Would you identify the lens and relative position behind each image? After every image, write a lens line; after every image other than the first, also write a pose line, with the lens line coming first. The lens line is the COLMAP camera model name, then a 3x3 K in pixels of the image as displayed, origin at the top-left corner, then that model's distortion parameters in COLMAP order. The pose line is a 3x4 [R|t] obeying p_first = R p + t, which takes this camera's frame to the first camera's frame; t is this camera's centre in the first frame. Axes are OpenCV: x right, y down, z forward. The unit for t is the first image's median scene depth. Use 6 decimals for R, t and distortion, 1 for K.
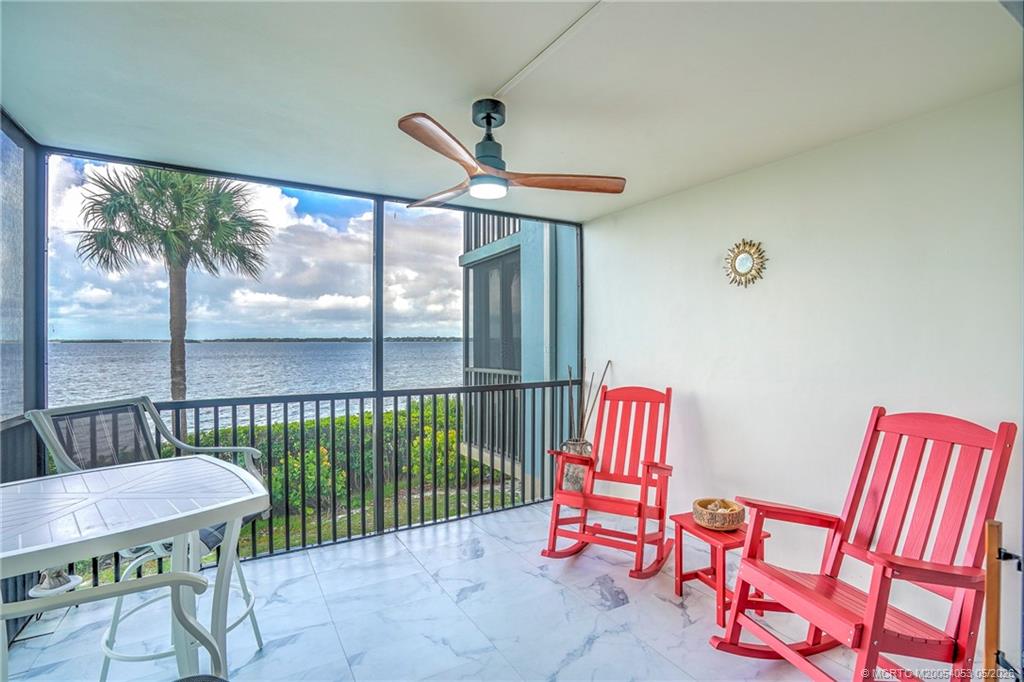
lens RADIAL K [[483.2, 0, 511.1], [0, 483.2, 346.3], [0, 0, 1]] dist [-0.046057, 0.014175]
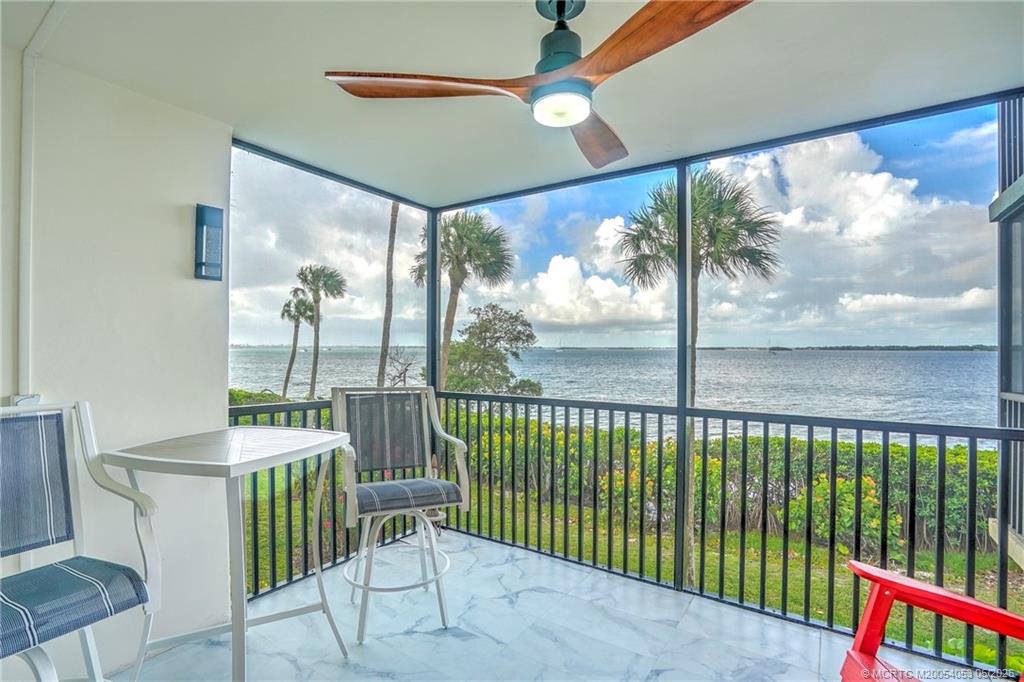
lens RADIAL K [[483.2, 0, 511.1], [0, 483.2, 346.3], [0, 0, 1]] dist [-0.046057, 0.014175]
pose [[0.421850, 0.002648, -0.906662, 0.111236], [-0.017271, 0.999838, -0.005115, 0.000482], [0.906501, 0.017817, 0.421828, 0.146350]]
